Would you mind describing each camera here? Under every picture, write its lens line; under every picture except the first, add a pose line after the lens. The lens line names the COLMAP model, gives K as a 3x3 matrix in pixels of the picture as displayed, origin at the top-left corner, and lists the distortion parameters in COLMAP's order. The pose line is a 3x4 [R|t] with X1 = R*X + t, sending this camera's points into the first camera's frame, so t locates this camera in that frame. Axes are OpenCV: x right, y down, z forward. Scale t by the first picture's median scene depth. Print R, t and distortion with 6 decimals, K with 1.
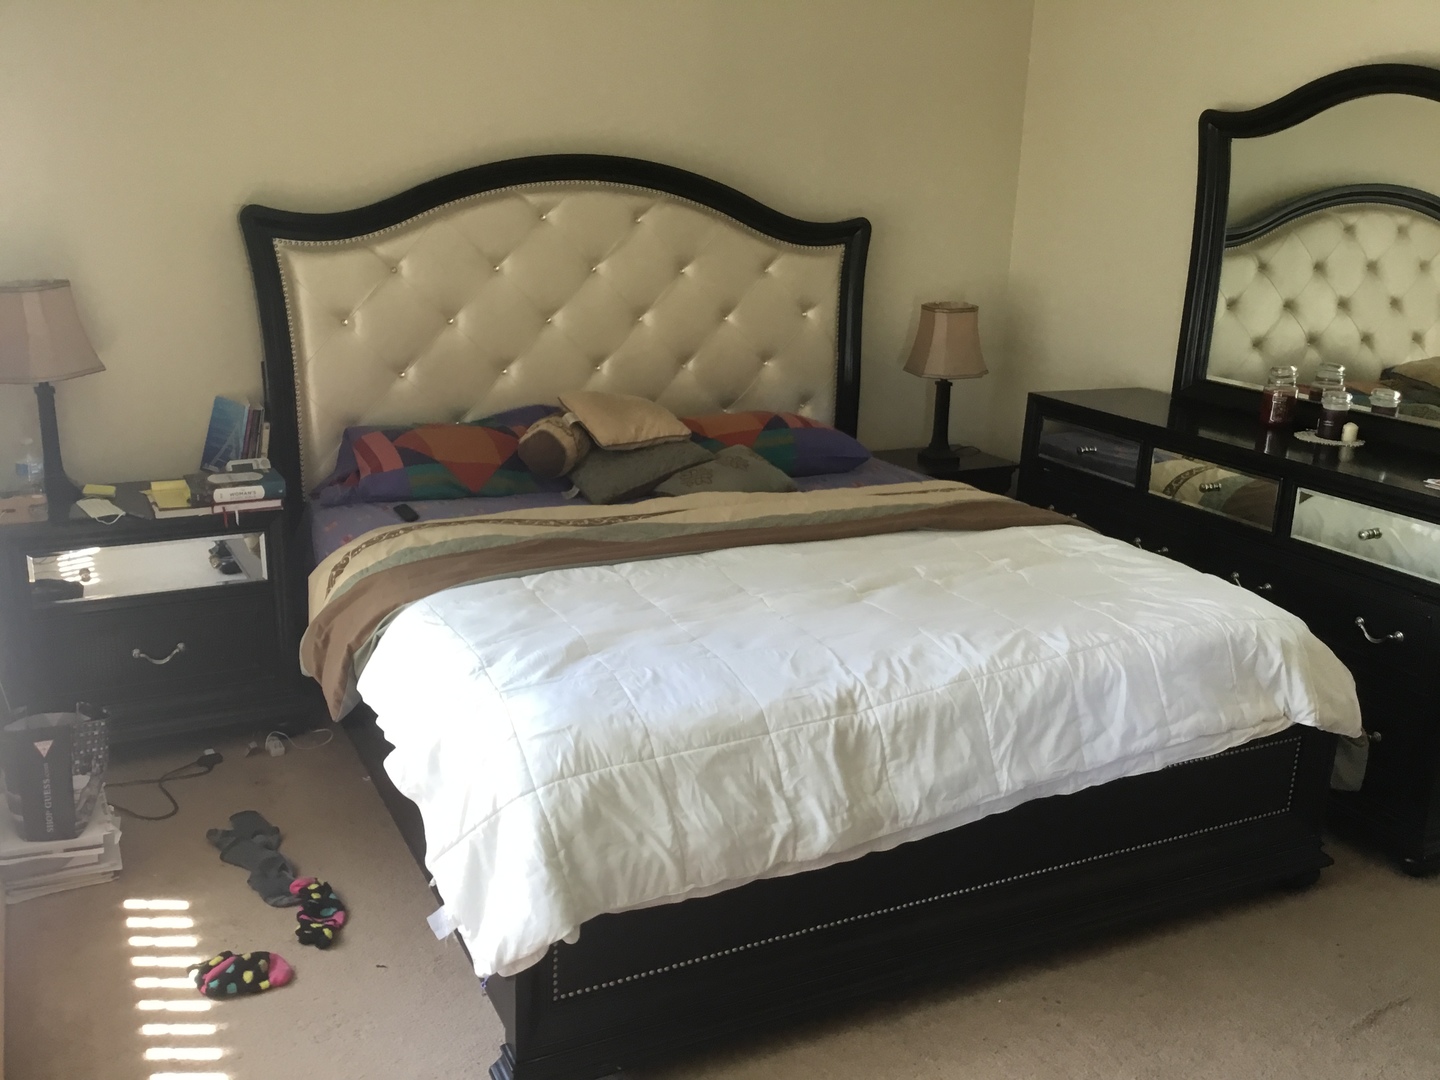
lens RADIAL K [[1306.9, 0, 730.2], [0, 1306.9, 543.3], [0, 0, 1]] dist [0.068607, 0.000000]
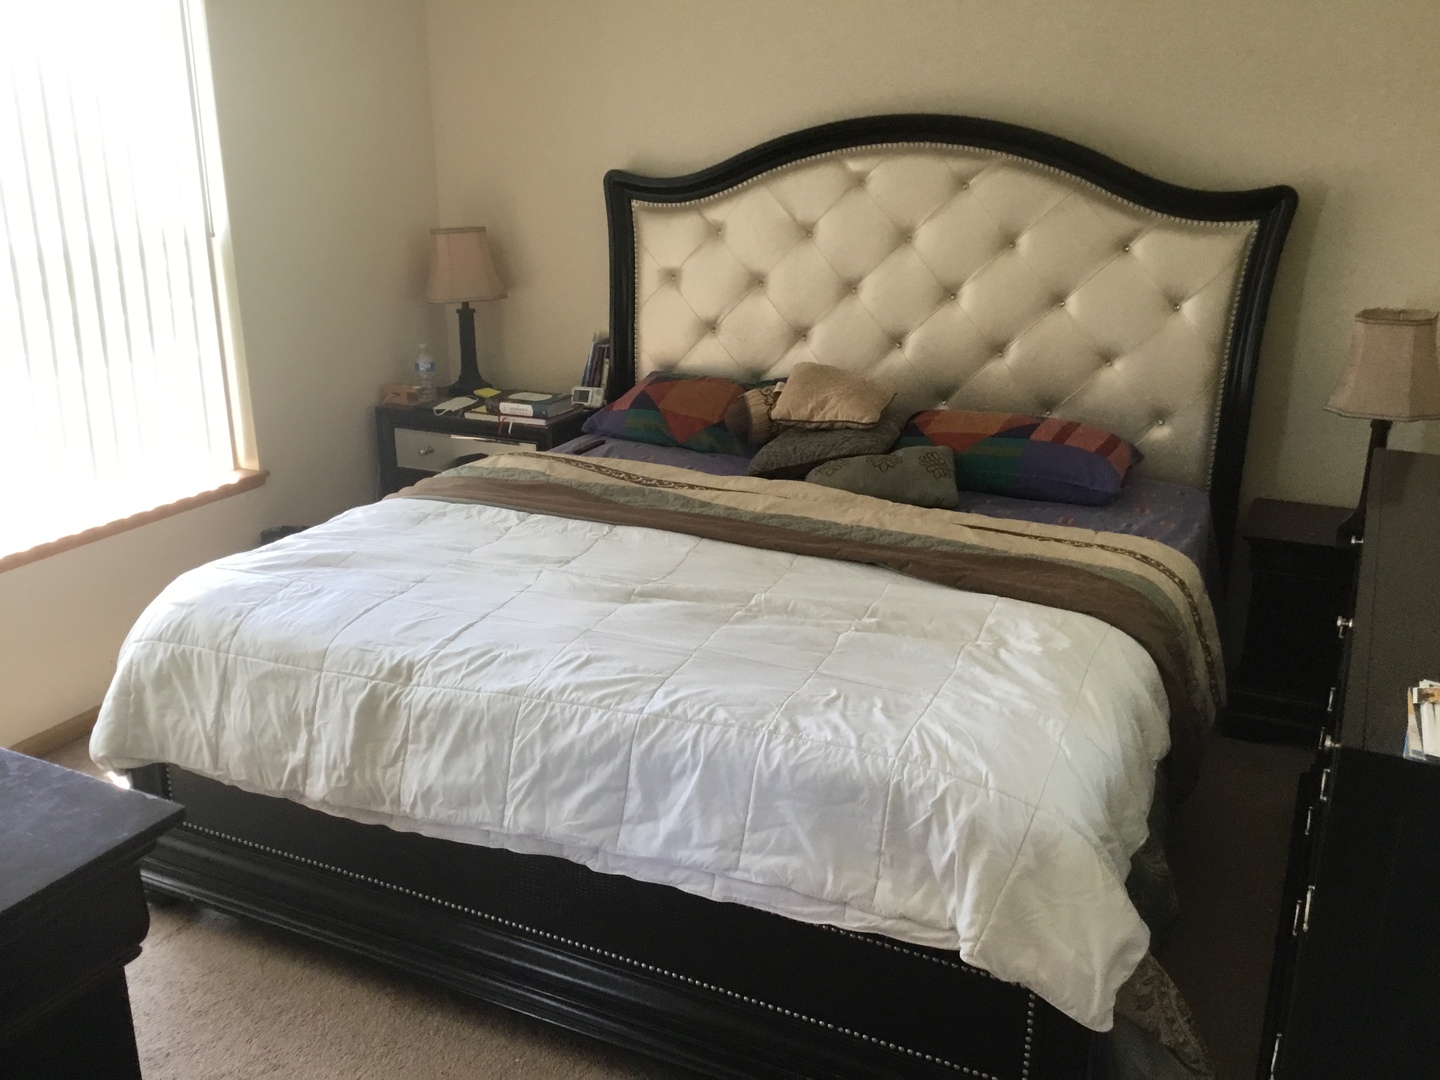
lens RADIAL K [[1306.9, 0, 728.1], [0, 1306.9, 534.3], [0, 0, 1]] dist [0.068607, 0.000000]
pose [[0.610091, 0.215068, -0.762584, 0.883007], [-0.205326, 0.972492, 0.110000, -0.125509], [0.765265, 0.089468, 0.637468, 0.500743]]
